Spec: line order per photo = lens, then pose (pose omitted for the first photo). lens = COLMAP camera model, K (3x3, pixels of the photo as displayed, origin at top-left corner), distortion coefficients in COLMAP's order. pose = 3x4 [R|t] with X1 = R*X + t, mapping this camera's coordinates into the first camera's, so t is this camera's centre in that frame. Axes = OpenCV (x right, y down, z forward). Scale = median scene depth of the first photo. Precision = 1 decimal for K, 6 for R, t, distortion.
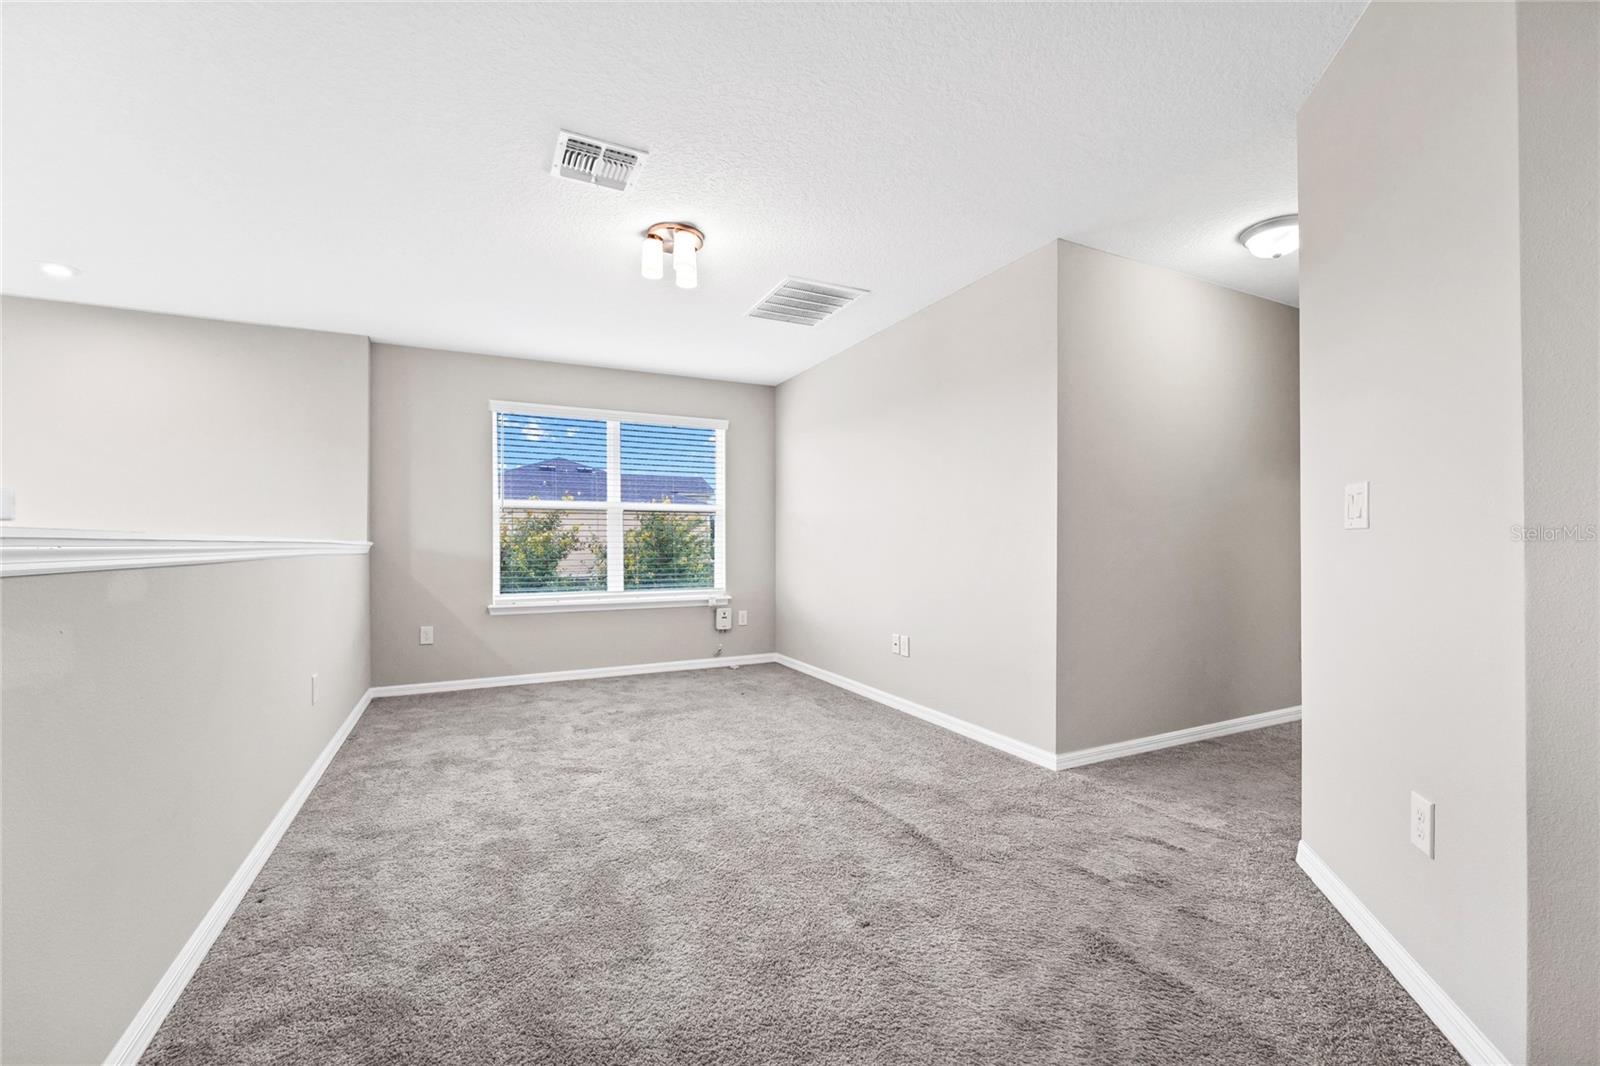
lens RADIAL K [[667.6, 0, 795.4], [0, 667.6, 543.5], [0, 0, 1]] dist [0.002810, -0.001556]
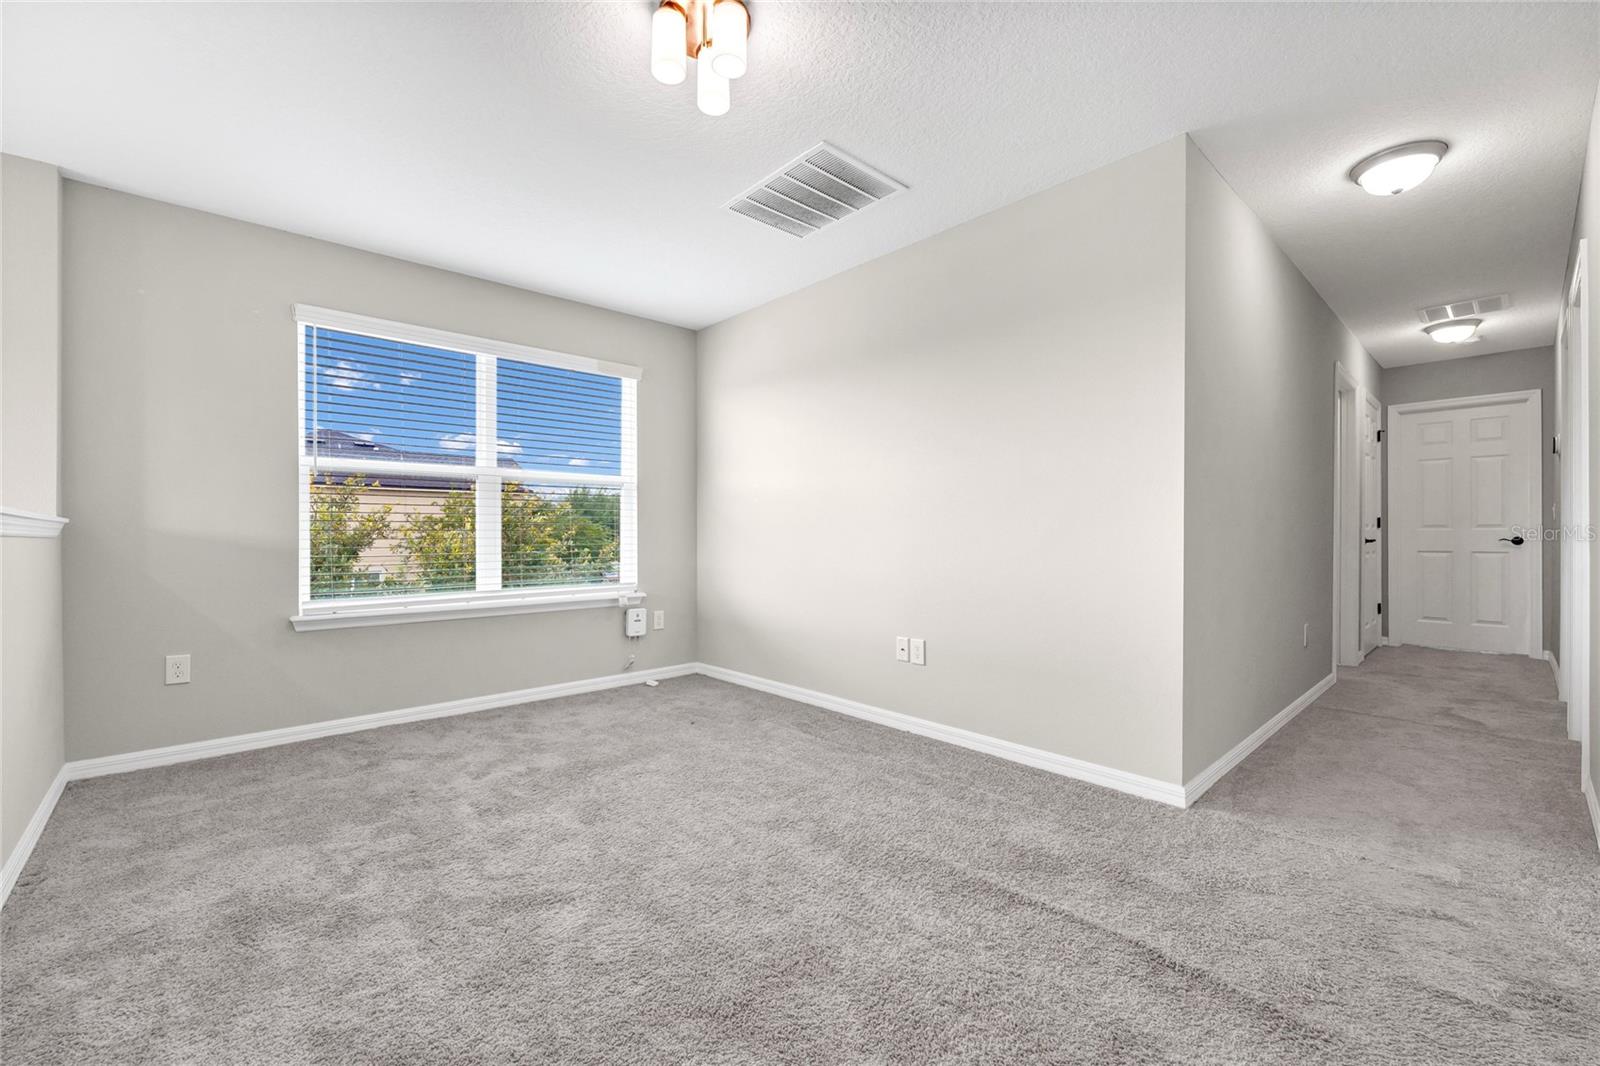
lens RADIAL K [[667.6, 0, 807.0], [0, 667.6, 535.2], [0, 0, 1]] dist [0.002810, -0.001556]
pose [[0.958893, -0.000191, 0.283767, -0.200708], [-0.000724, 0.999995, 0.003121, 0.012407], [-0.283766, -0.003198, 0.958888, 0.286067]]
